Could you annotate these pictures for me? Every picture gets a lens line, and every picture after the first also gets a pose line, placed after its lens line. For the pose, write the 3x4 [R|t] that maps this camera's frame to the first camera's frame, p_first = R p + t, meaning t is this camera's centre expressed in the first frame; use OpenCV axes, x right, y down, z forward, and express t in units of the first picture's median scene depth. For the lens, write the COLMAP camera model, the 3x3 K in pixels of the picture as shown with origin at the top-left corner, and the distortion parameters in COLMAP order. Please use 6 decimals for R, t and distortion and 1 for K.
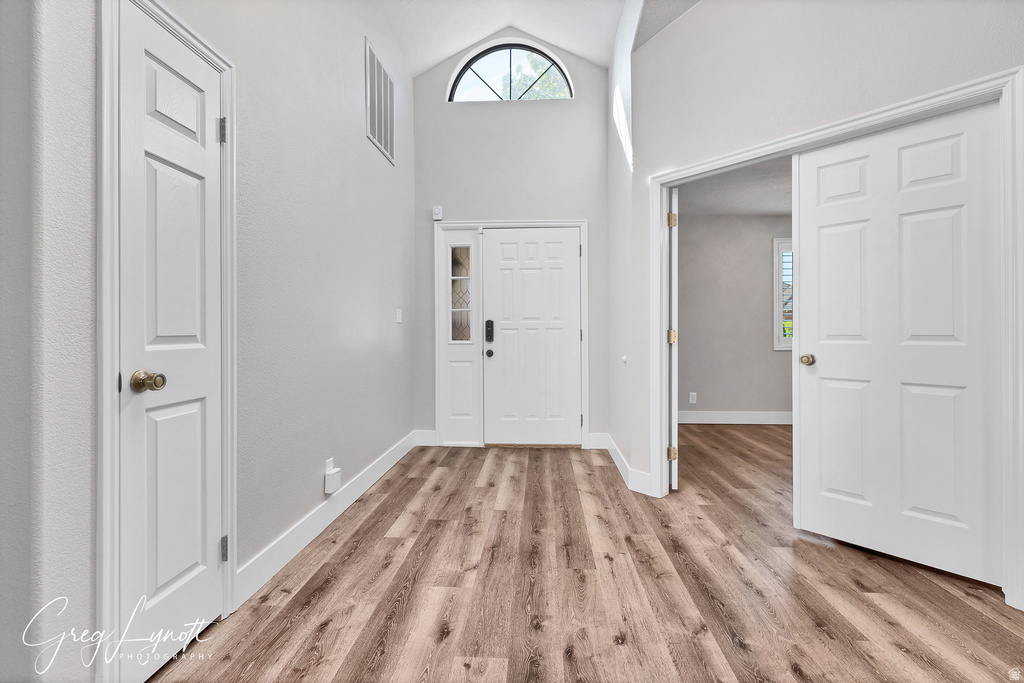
lens RADIAL K [[442.4, 0, 513.6], [0, 442.4, 339.6], [0, 0, 1]] dist [0.003516, 0.000219]
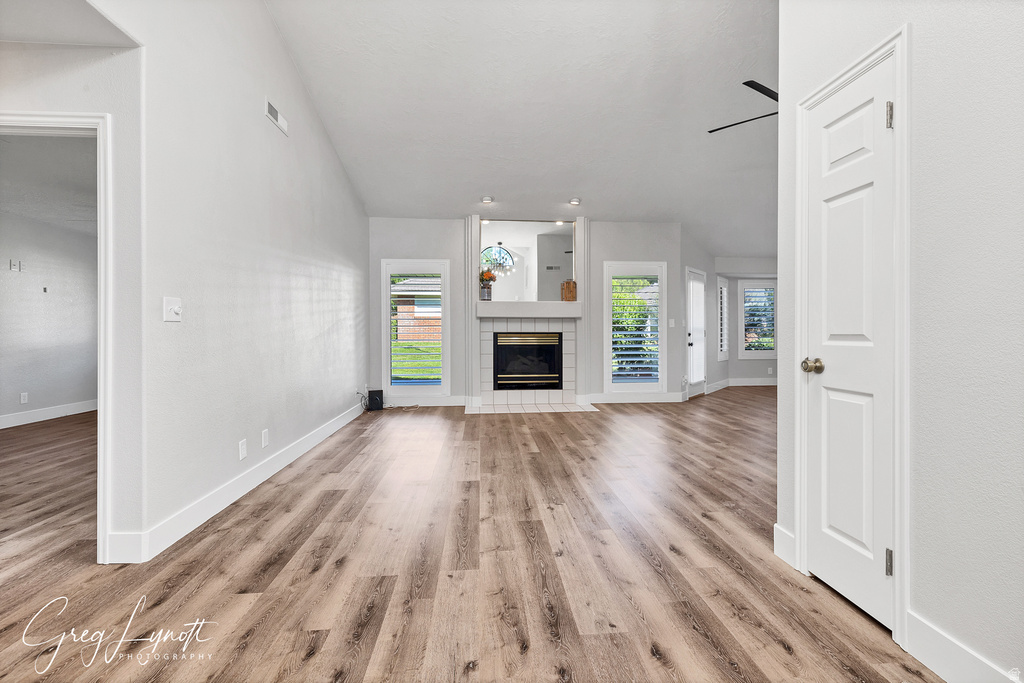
lens RADIAL K [[442.4, 0, 516.3], [0, 442.4, 333.8], [0, 0, 1]] dist [0.003516, 0.000219]
pose [[-0.990601, 0.004470, -0.136710, 0.277646], [0.002681, 0.999908, 0.013273, -0.027960], [0.136757, 0.012782, -0.990522, 1.978863]]
